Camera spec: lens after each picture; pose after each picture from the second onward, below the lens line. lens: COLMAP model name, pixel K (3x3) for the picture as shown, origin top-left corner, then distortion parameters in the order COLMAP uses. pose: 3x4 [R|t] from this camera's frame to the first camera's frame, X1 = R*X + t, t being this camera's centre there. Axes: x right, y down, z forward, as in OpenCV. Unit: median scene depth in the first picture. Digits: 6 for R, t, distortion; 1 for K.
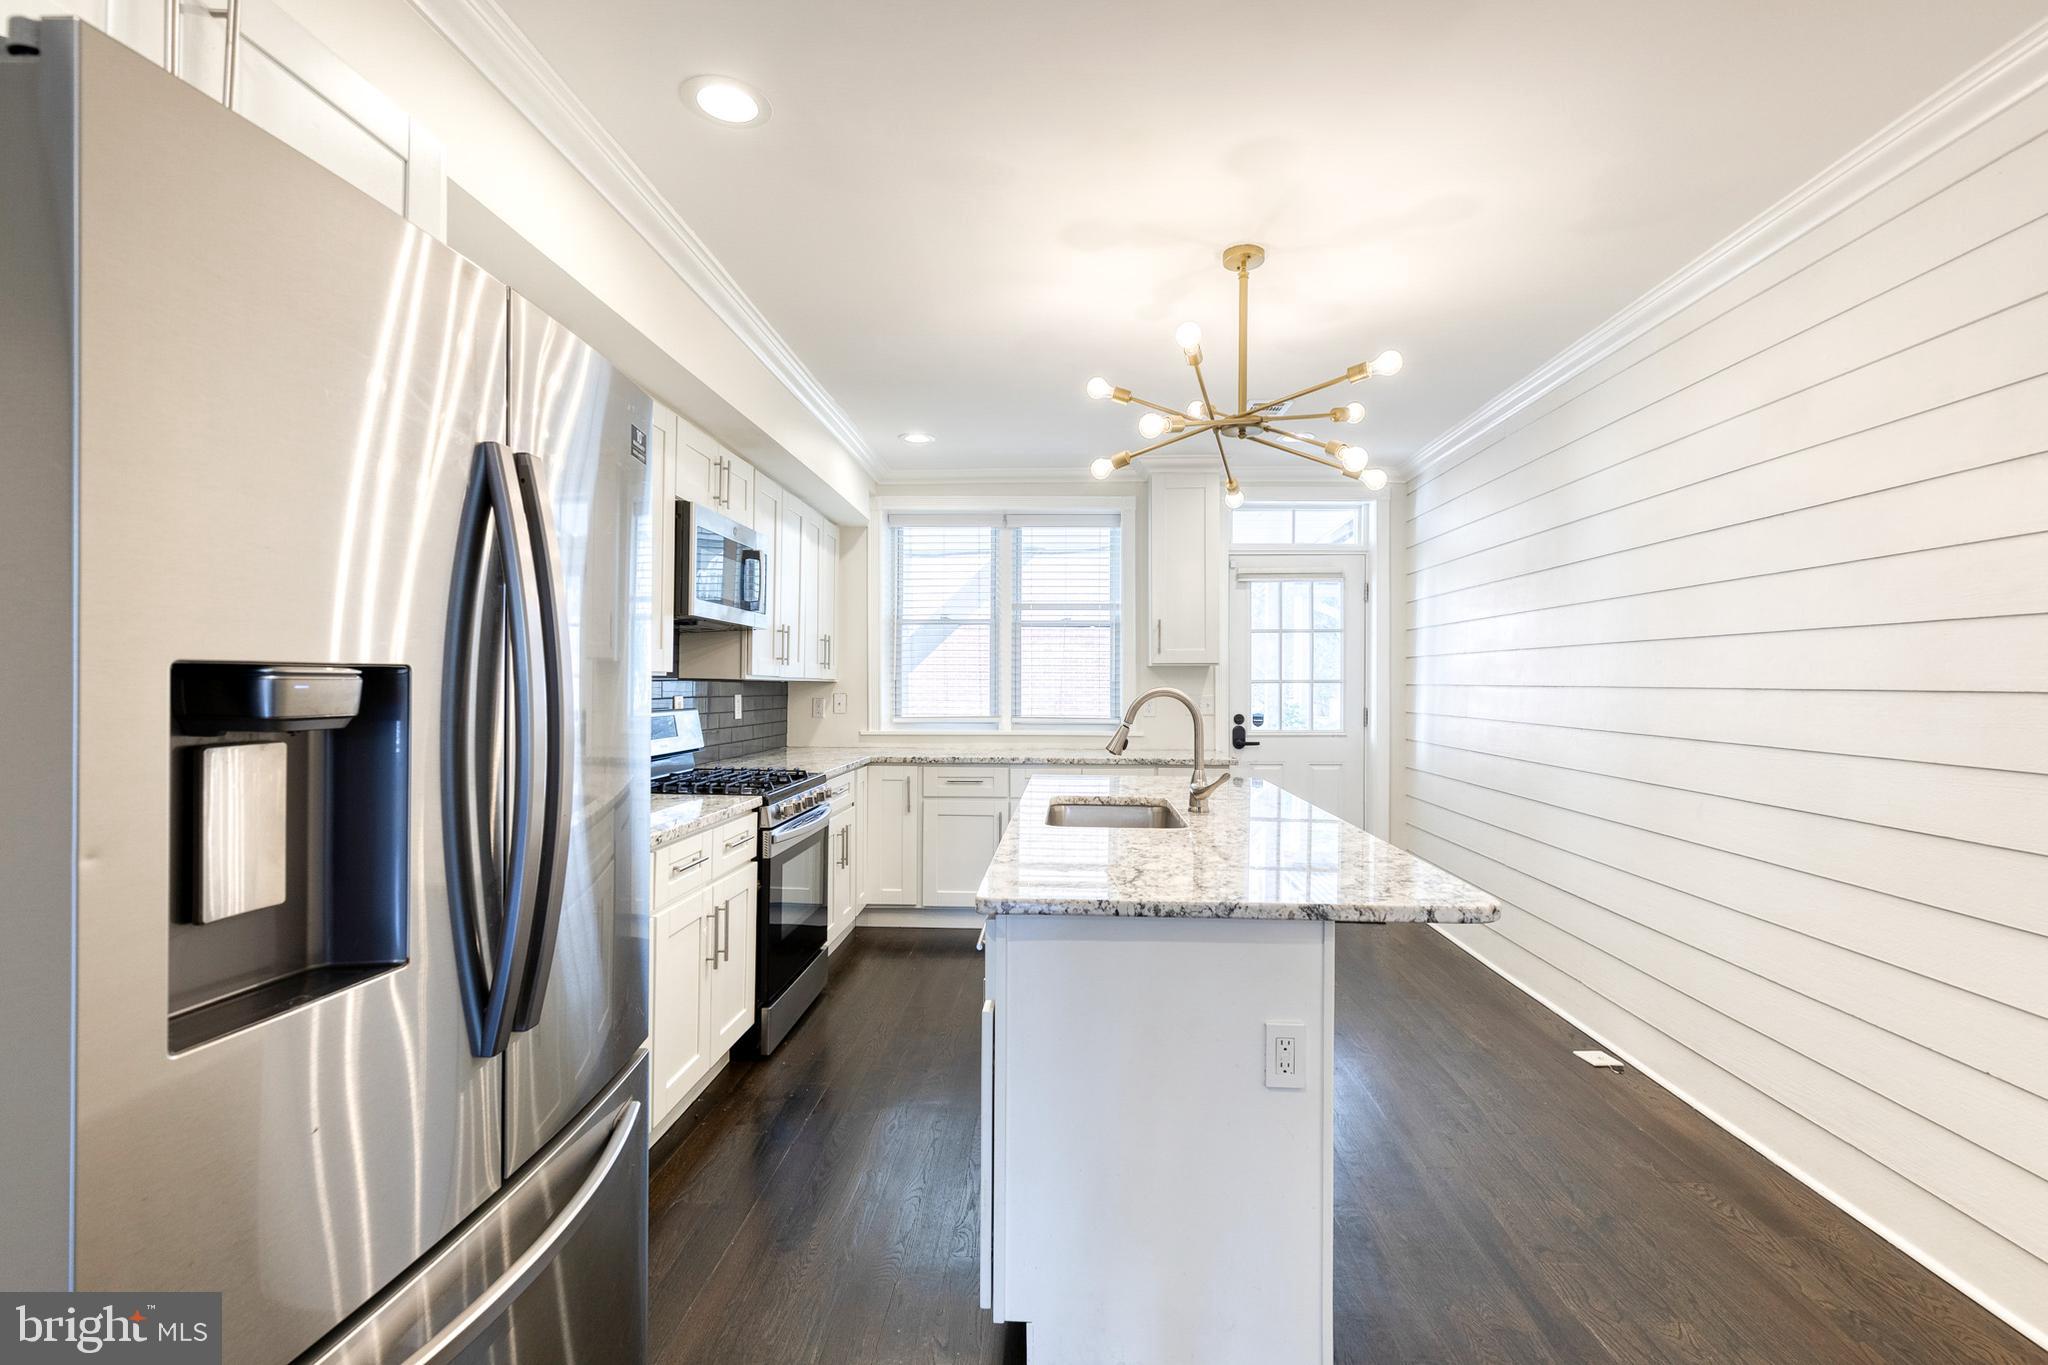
lens RADIAL K [[925.1, 0, 1032.8], [0, 925.1, 683.5], [0, 0, 1]] dist [0.016862, -0.001357]
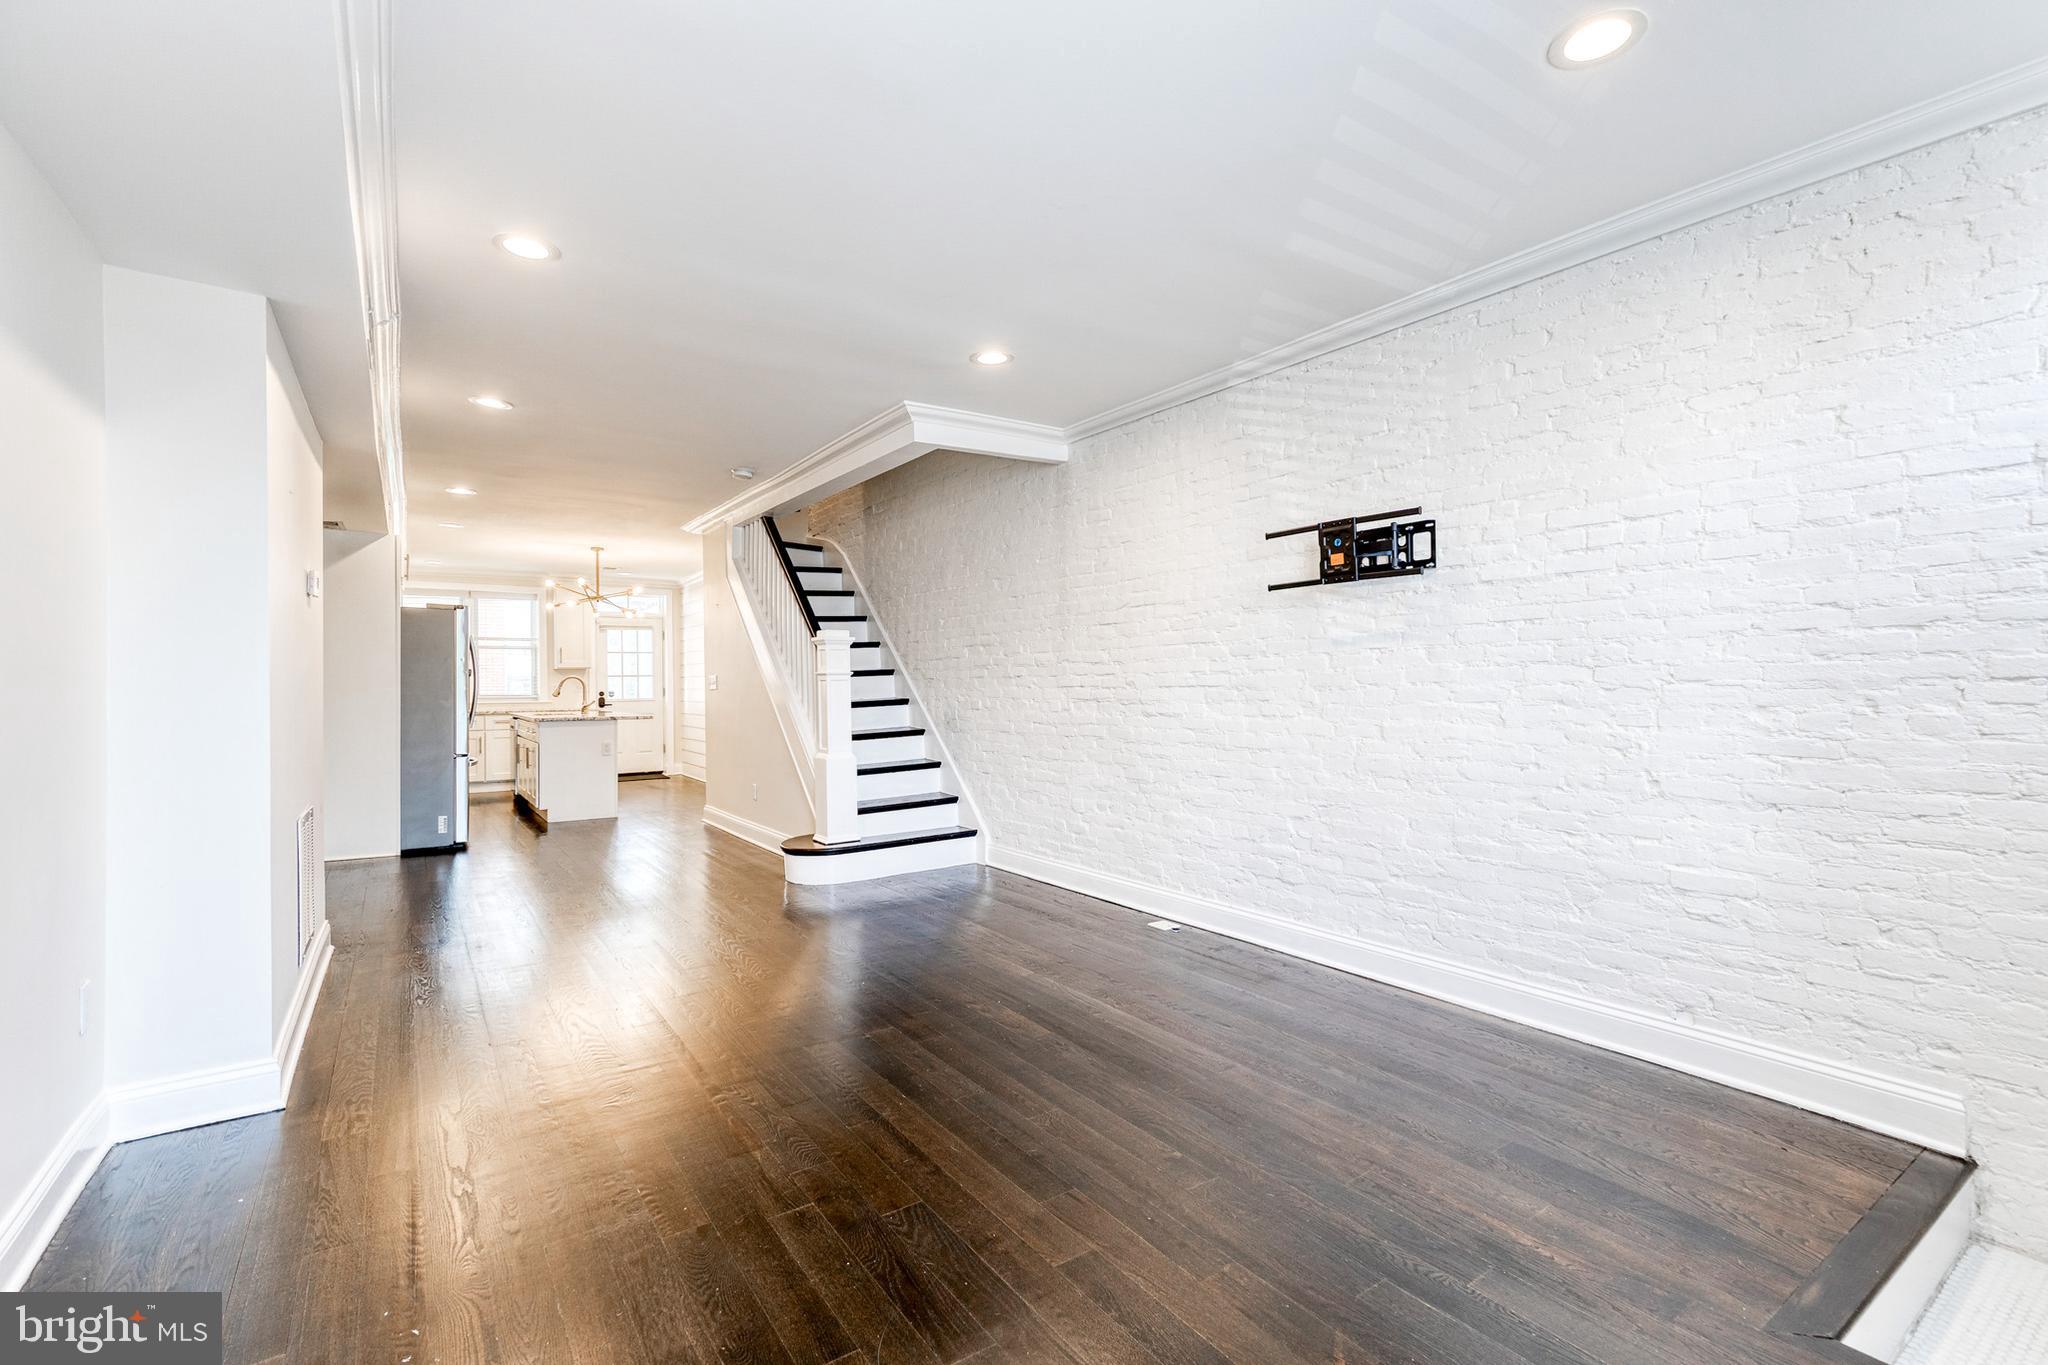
lens RADIAL K [[925.1, 0, 1034.3], [0, 925.1, 678.9], [0, 0, 1]] dist [0.016862, -0.001357]
pose [[0.798703, -0.011107, 0.601623, -0.268788], [0.013113, 0.999913, 0.001051, 0.015003], [-0.601583, 0.007049, 0.798779, -1.312926]]
